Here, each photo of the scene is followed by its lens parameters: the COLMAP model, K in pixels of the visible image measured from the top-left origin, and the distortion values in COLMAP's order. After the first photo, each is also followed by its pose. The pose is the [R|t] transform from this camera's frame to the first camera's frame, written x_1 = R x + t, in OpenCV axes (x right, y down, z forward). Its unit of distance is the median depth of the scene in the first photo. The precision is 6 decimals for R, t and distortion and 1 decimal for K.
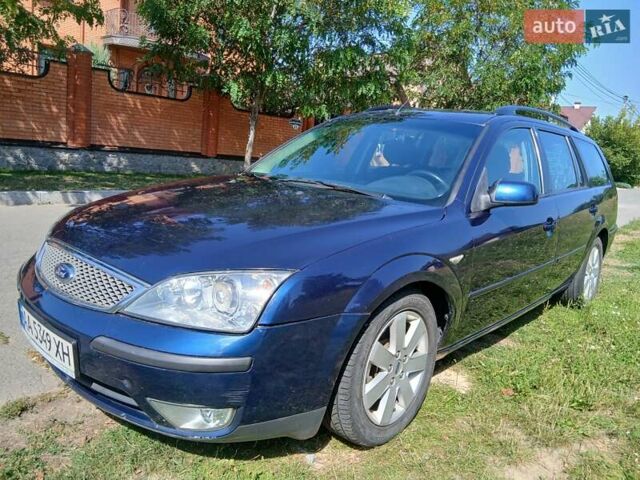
lens RADIAL K [[430.8, 0, 320.0], [0, 430.8, 240.0], [0, 0, 1]] dist [-0.001612, -0.001498]
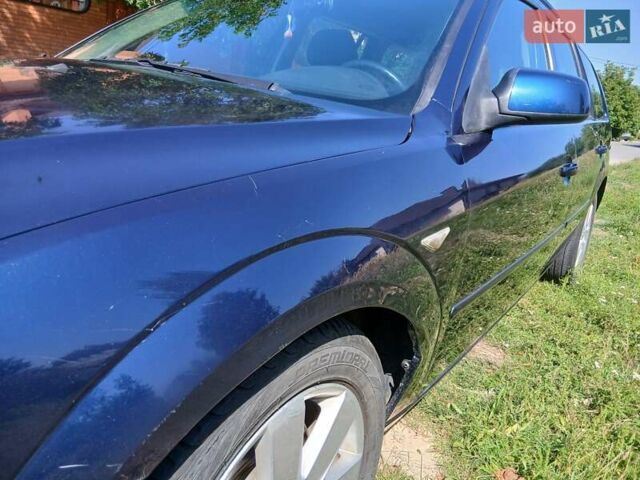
lens RADIAL K [[430.8, 0, 320.0], [0, 430.8, 240.0], [0, 0, 1]] dist [-0.001612, -0.001498]
pose [[0.991327, -0.003923, 0.131360, 0.136213], [-0.011792, 0.992867, 0.118641, -0.001983], [-0.130889, -0.119161, 0.984210, 0.545554]]
